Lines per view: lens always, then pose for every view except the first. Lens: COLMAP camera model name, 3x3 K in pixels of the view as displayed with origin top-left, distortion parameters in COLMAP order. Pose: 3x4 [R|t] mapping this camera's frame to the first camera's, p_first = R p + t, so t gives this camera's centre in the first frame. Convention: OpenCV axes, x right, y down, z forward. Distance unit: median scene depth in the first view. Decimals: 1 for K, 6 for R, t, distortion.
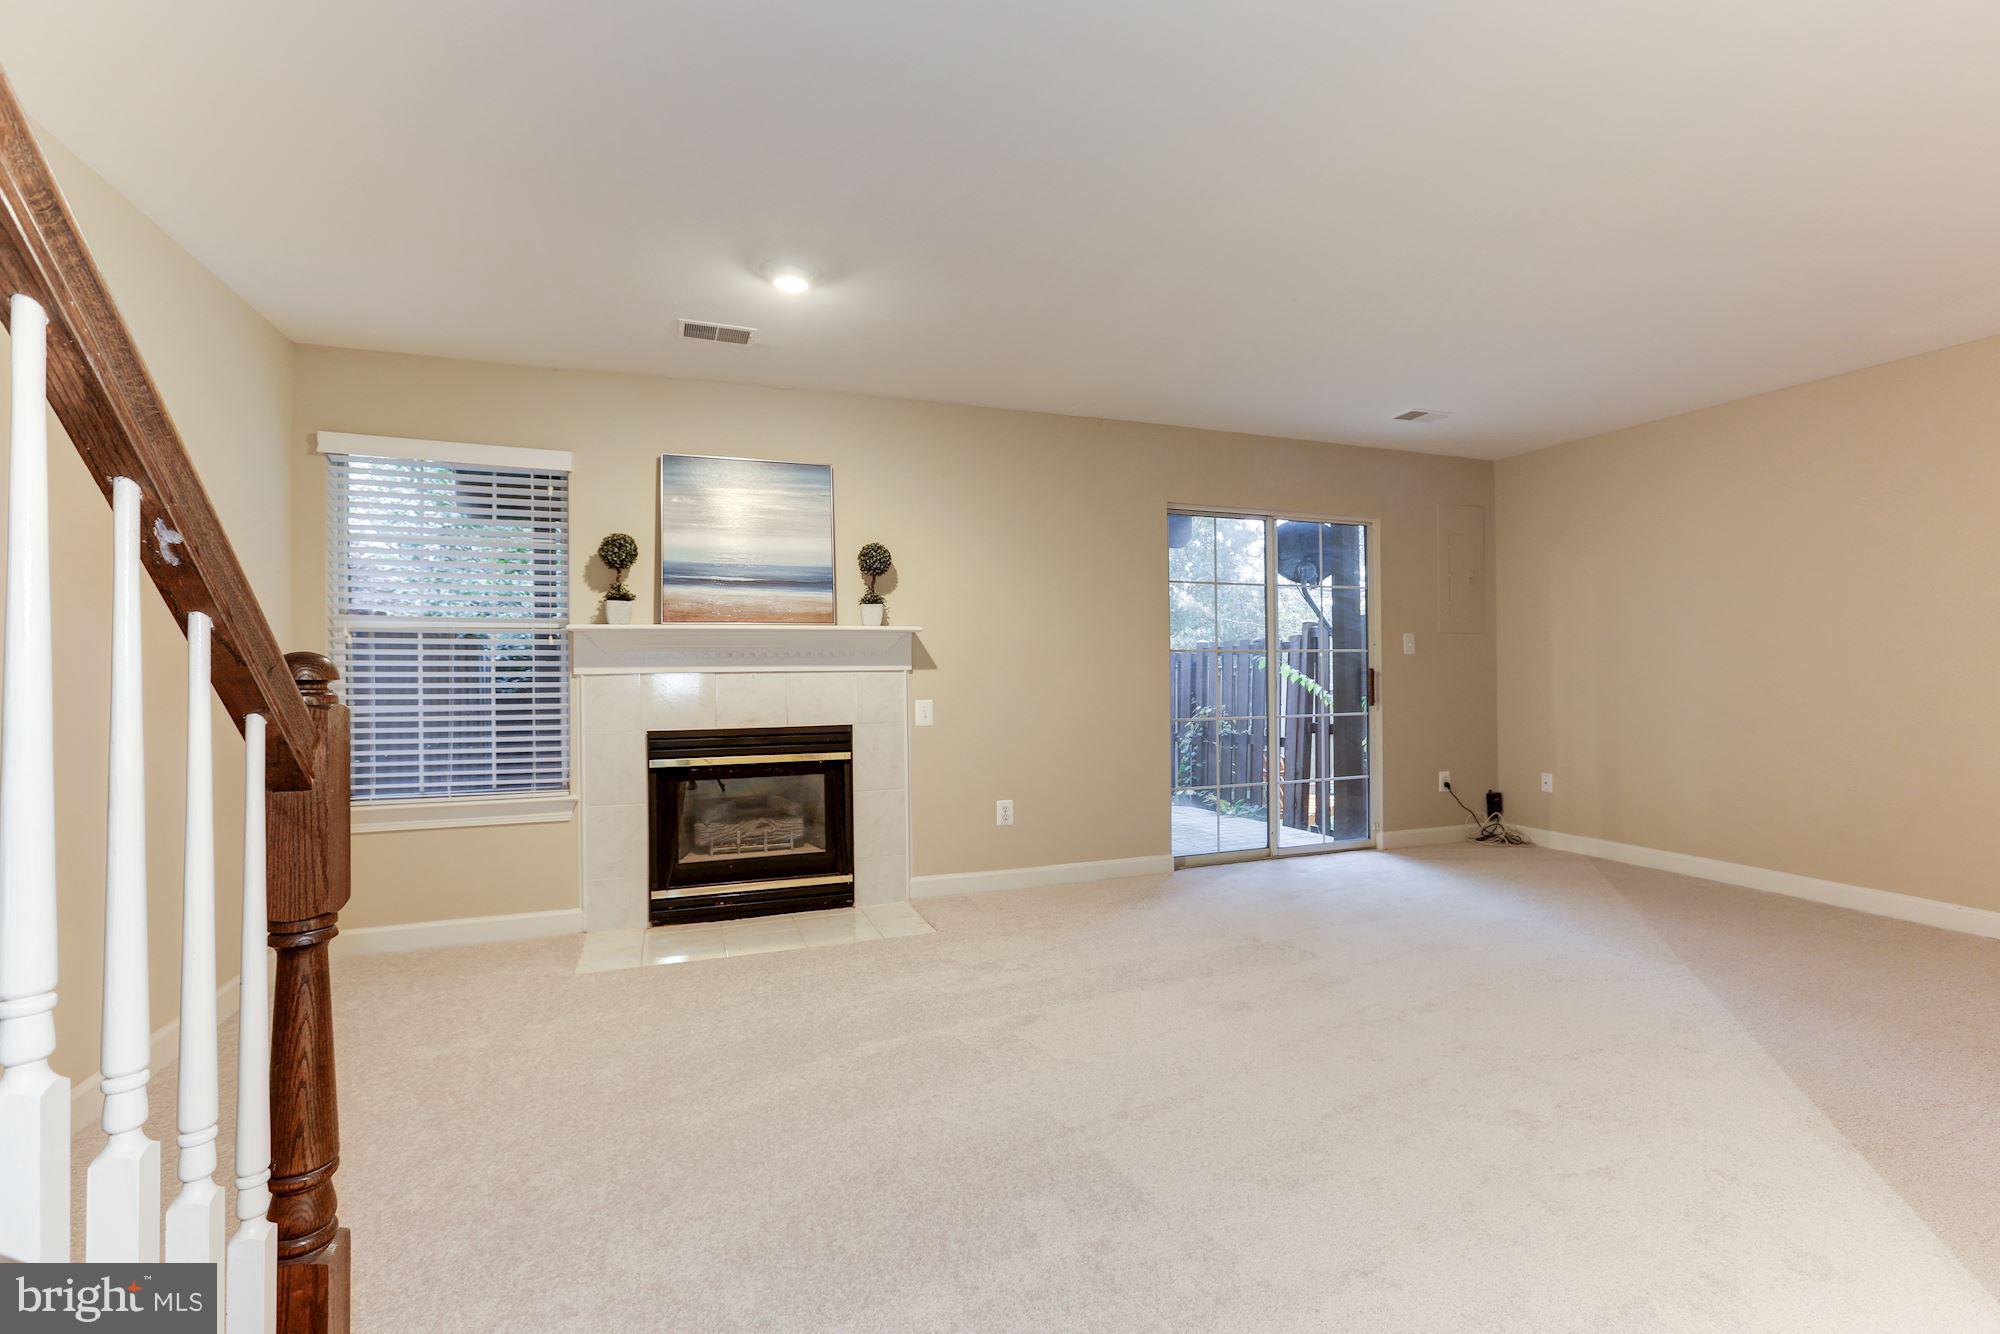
lens RADIAL K [[905.7, 0, 1004.3], [0, 905.7, 659.7], [0, 0, 1]] dist [-0.029340, 0.016786]
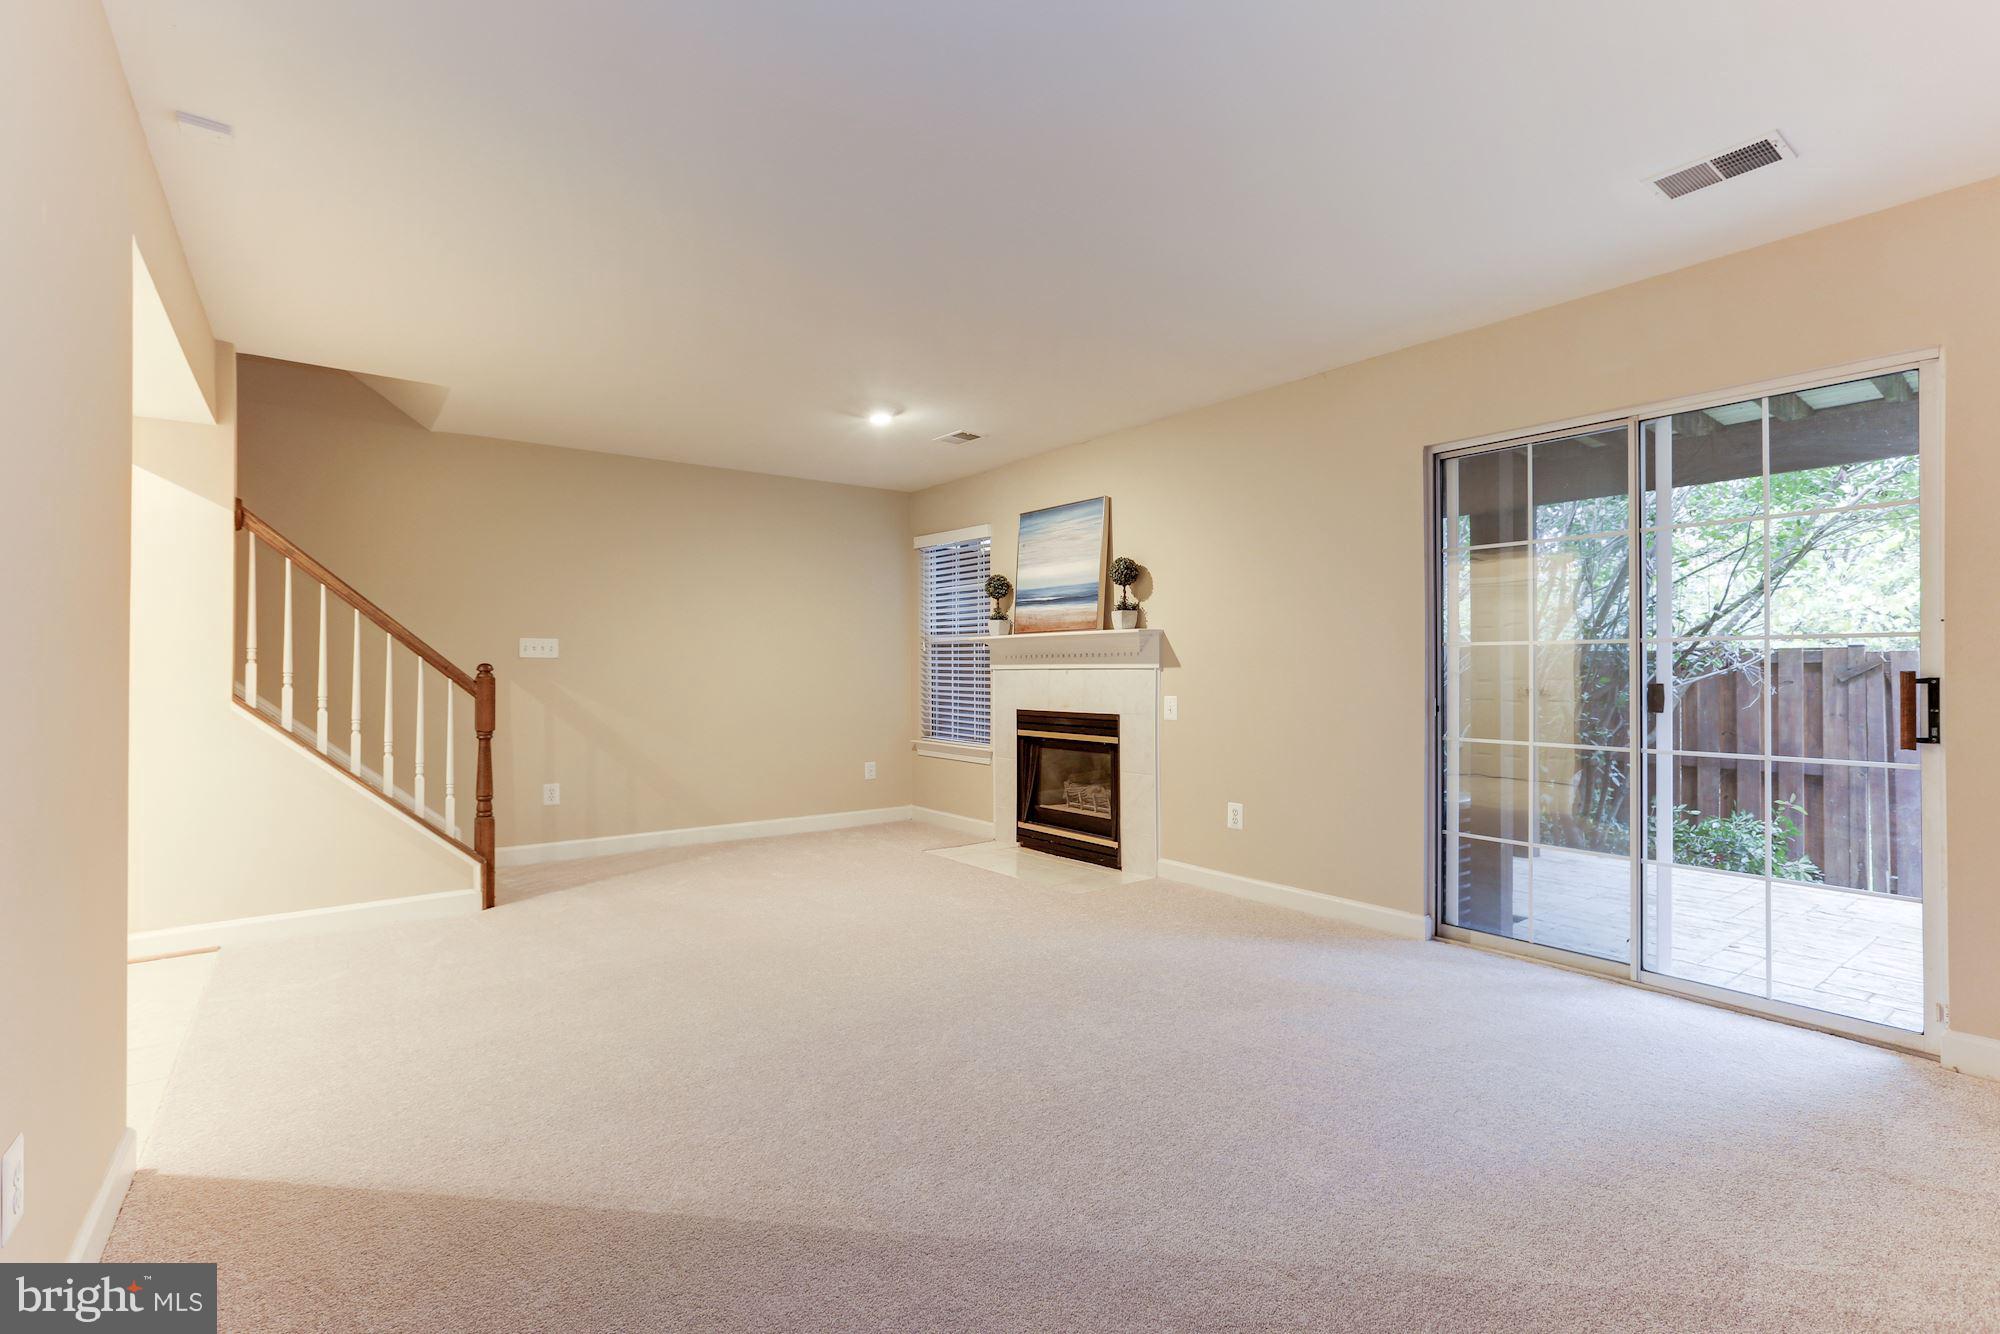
lens RADIAL K [[905.7, 0, 1004.5], [0, 905.7, 664.3], [0, 0, 1]] dist [-0.029340, 0.016786]
pose [[0.312672, 0.003258, -0.949855, 0.914482], [0.007208, 0.999957, 0.005802, -0.000696], [0.949834, -0.008661, 0.312636, 0.503919]]
